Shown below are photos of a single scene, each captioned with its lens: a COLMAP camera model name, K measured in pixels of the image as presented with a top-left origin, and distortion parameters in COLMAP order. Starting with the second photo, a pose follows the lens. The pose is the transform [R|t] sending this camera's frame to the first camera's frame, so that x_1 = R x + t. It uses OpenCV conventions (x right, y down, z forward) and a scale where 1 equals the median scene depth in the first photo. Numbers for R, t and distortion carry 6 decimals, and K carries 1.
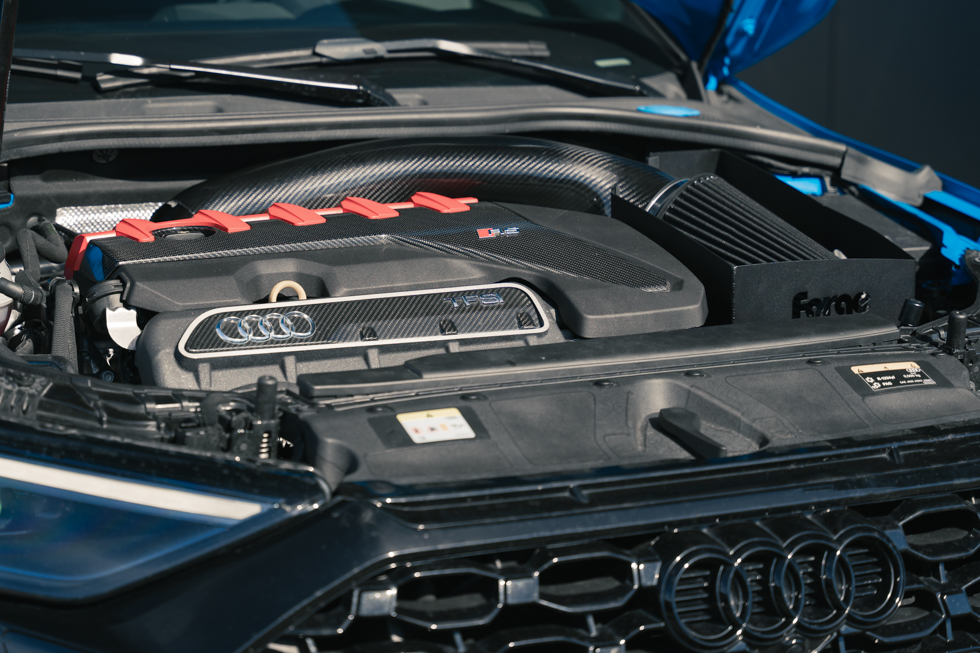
lens RADIAL K [[2438.6, 0, 373.3], [0, 2438.6, 326.7], [0, 0, 1]] dist [0.039256, -0.315720]
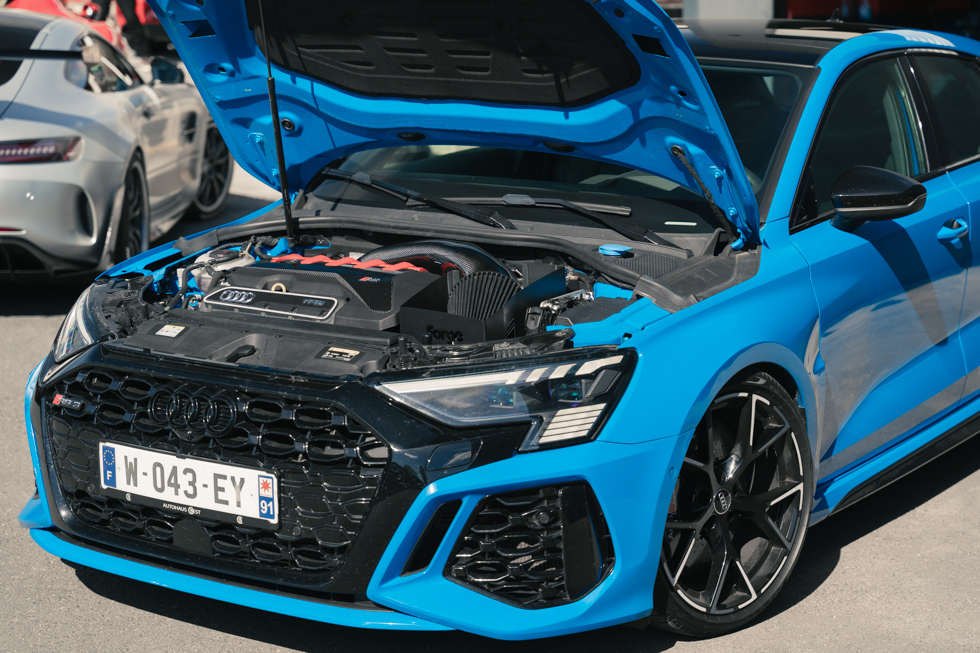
lens RADIAL K [[1950.0, 0, 490.0], [0, 1950.0, 326.5], [0, 0, 1]] dist [-0.067145, -0.199662]
pose [[0.508031, 0.145736, -0.848920, 1.631707], [-0.172164, 0.982875, 0.065702, -0.132732], [0.843957, 0.112775, 0.524421, 0.157870]]
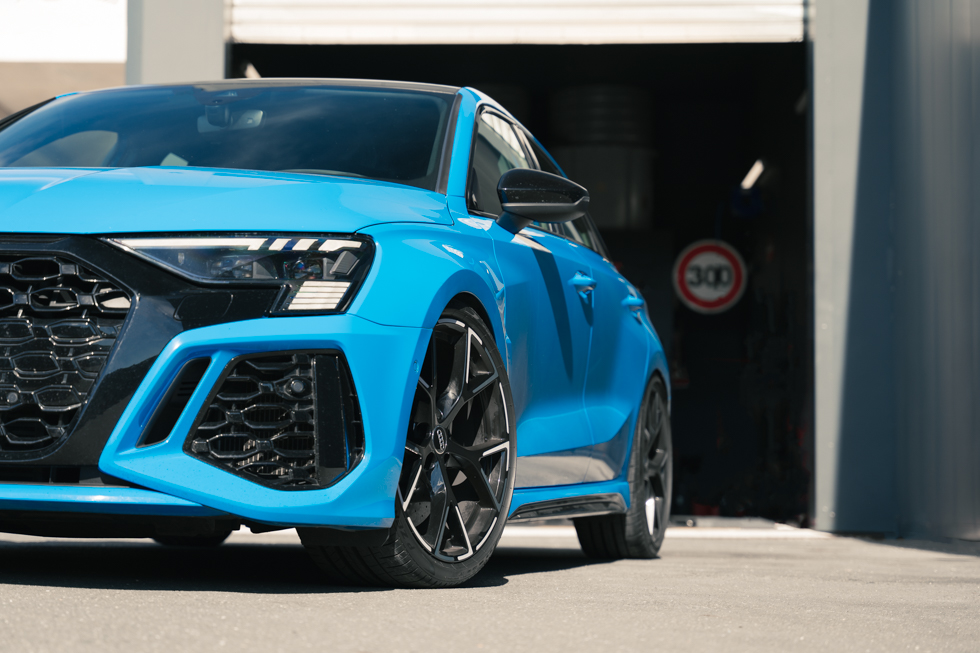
lens RADIAL K [[2131.4, 0, 490.0], [0, 2131.4, 326.5], [0, 0, 1]] dist [-0.007200, -0.221012]
pose [[0.765277, -0.032673, -0.642872, 1.446808], [-0.152053, 0.961273, -0.229859, 0.400577], [0.625485, 0.273656, 0.730672, -0.015944]]
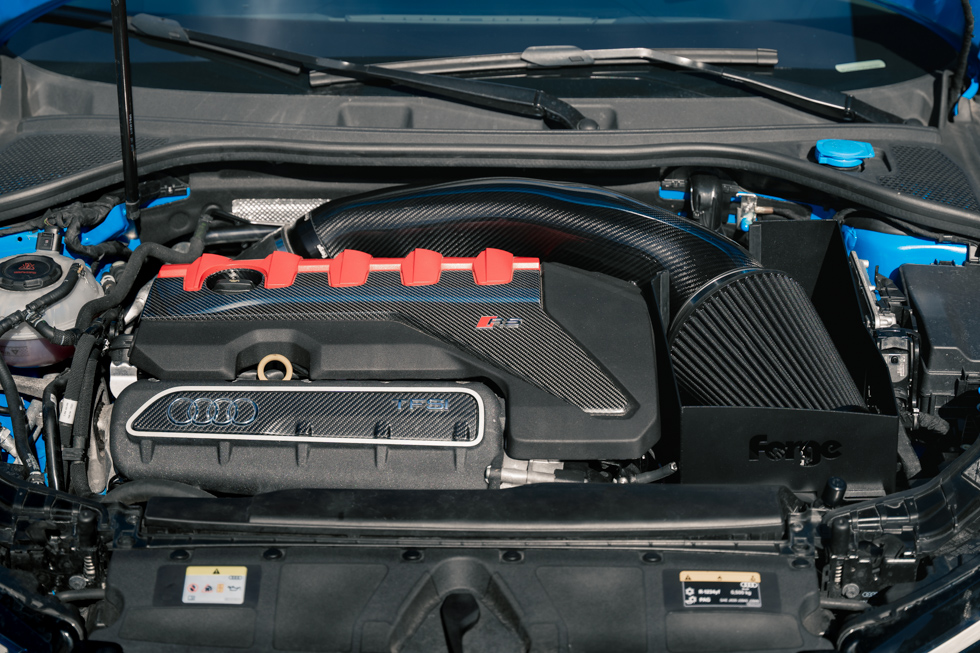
lens RADIAL K [[1832.1, 0, 465.8], [0, 1832.1, 323.6], [0, 0, 1]] dist [-0.011112, 0.039810]
pose [[0.890283, 0.189311, -0.414195, 0.374052], [-0.078840, 0.959841, 0.269240, -0.255445], [0.448531, -0.207045, 0.869455, 0.285711]]
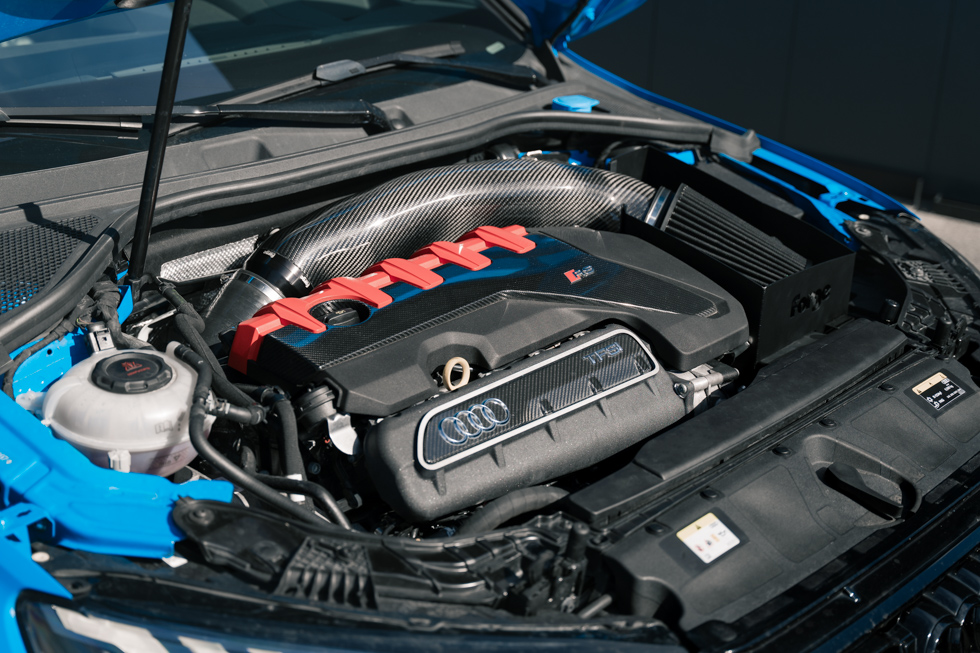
lens RADIAL K [[1460.8, 0, 465.7], [0, 1460.8, 326.1], [0, 0, 1]] dist [0.003525, -0.033768]
pose [[0.932292, -0.117492, 0.342092, -0.247275], [0.042219, 0.974656, 0.219690, -0.172379], [-0.359233, -0.190372, 0.913625, 0.362806]]
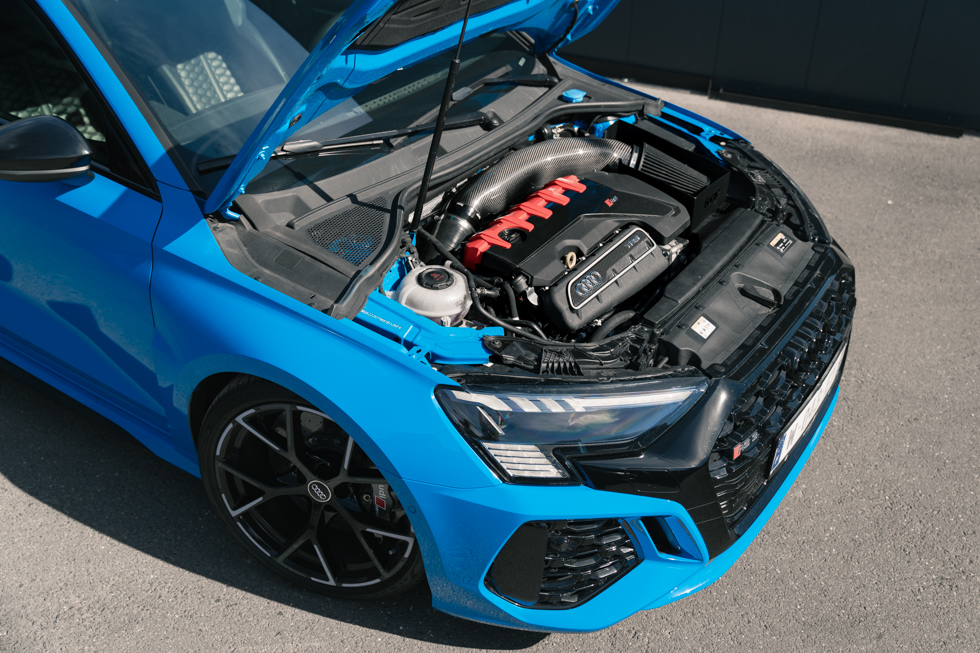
lens RADIAL K [[998.2, 0, 509.2], [0, 998.2, 324.2], [0, 0, 1]] dist [0.002525, -0.000559]
pose [[0.858264, -0.271566, 0.435471, -0.507412], [0.085896, 0.912569, 0.399799, -0.335167], [-0.505970, -0.305728, 0.806551, 0.203800]]
